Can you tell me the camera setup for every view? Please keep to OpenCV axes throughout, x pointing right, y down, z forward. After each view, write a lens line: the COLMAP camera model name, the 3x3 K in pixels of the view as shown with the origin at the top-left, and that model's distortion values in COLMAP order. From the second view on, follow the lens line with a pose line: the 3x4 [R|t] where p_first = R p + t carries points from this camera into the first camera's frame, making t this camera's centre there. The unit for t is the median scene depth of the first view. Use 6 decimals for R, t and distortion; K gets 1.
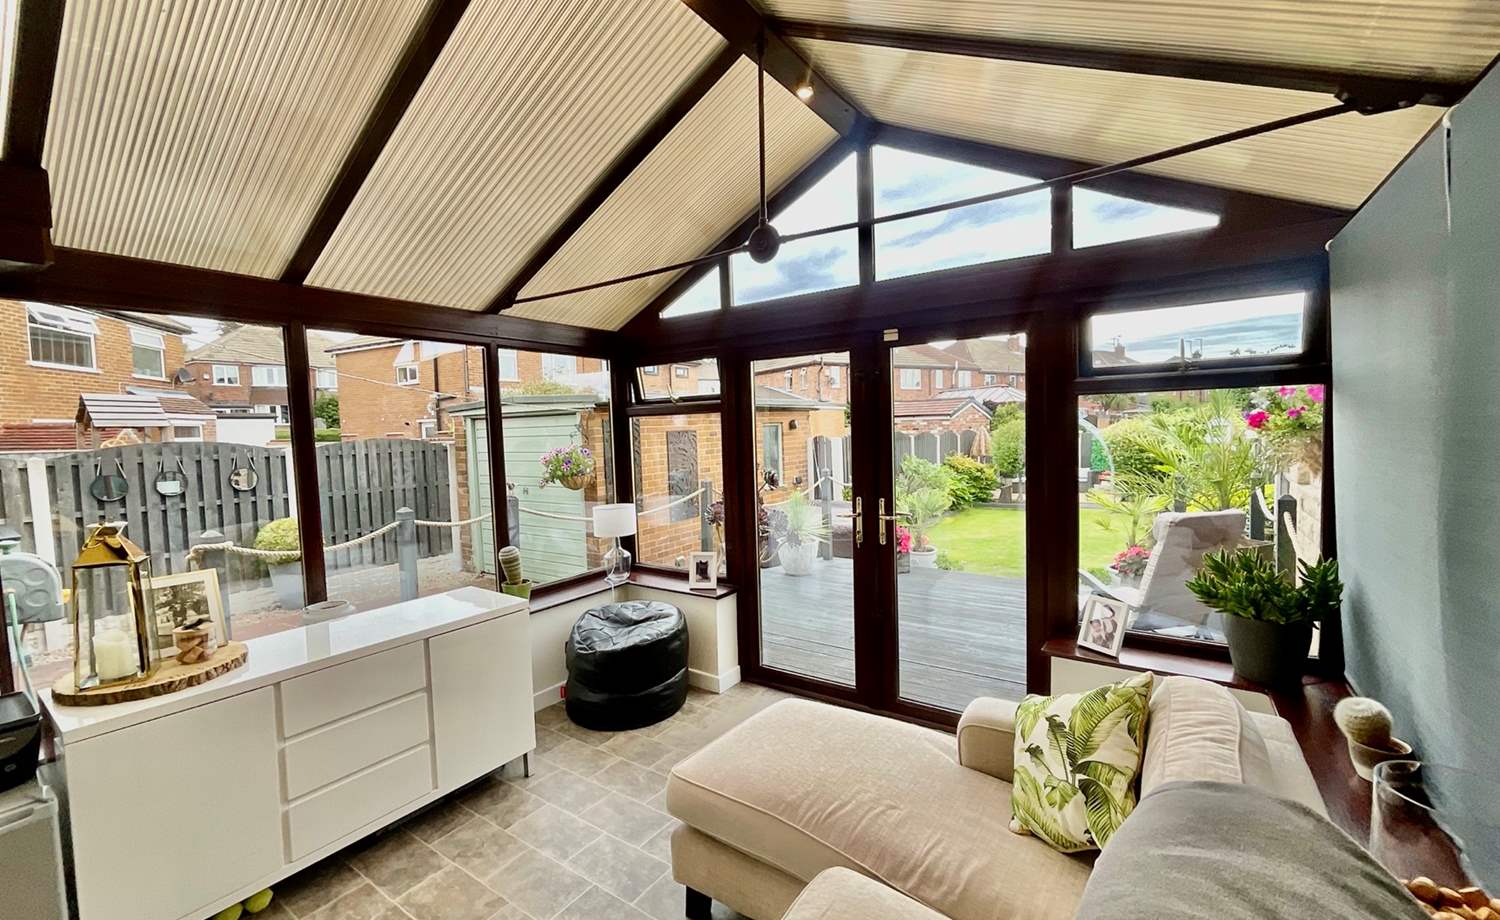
lens RADIAL K [[609.5, 0, 751.8], [0, 609.5, 464.1], [0, 0, 1]] dist [0.000285, 0.000632]
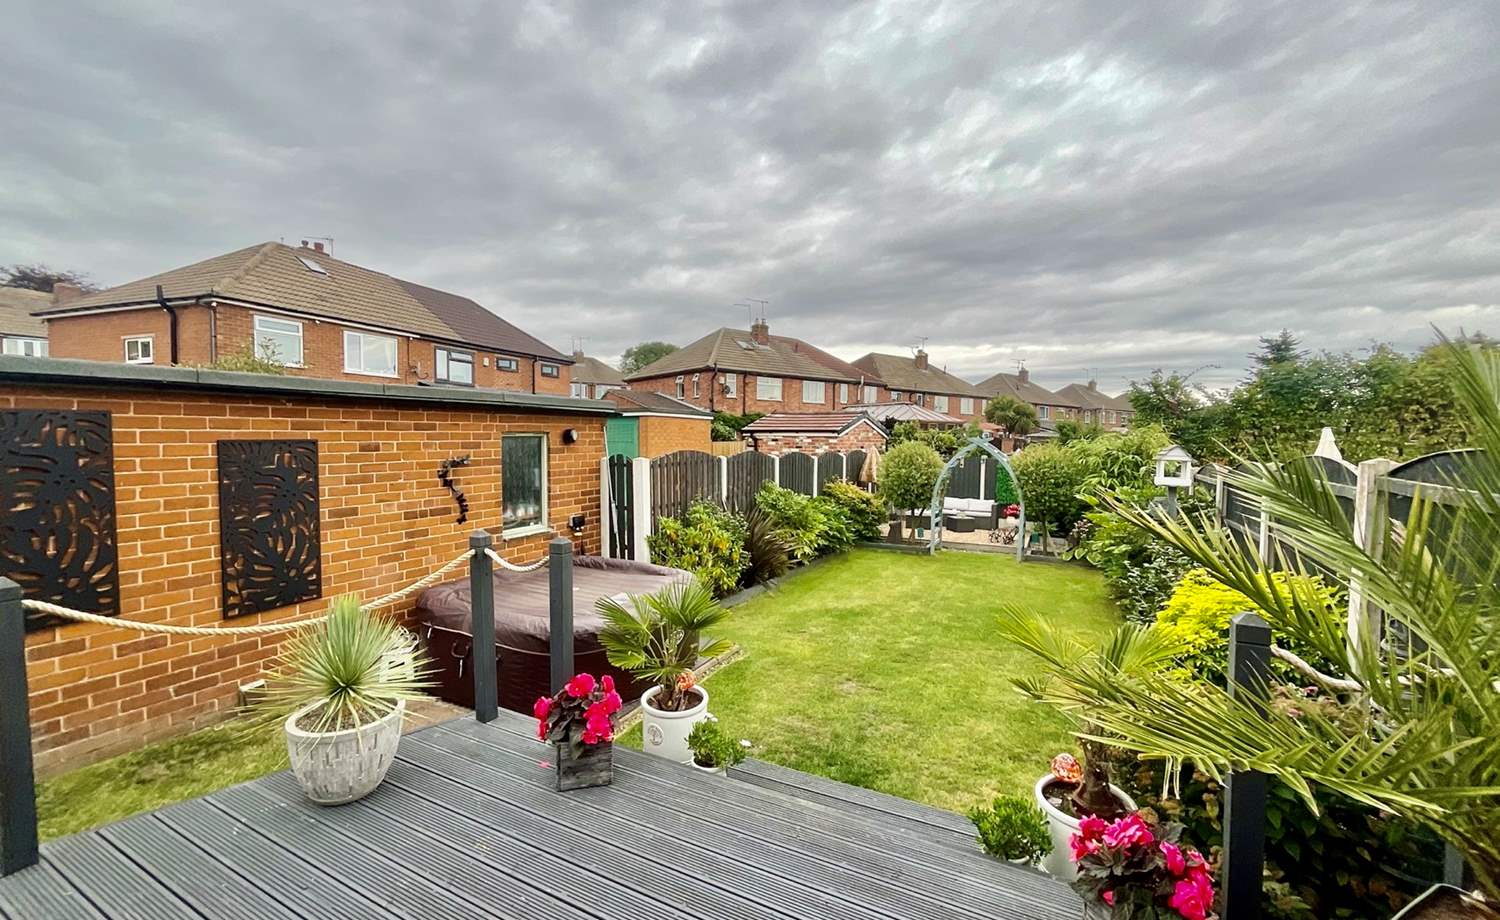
lens RADIAL K [[606.5, 0, 746.0], [0, 606.5, 459.5], [0, 0, 1]] dist [0.014469, 0.000386]
pose [[0.992176, 0.032860, 0.120446, 0.098855], [-0.029751, 0.999178, -0.027522, -0.015465], [-0.121252, 0.023723, 0.992338, 0.185056]]
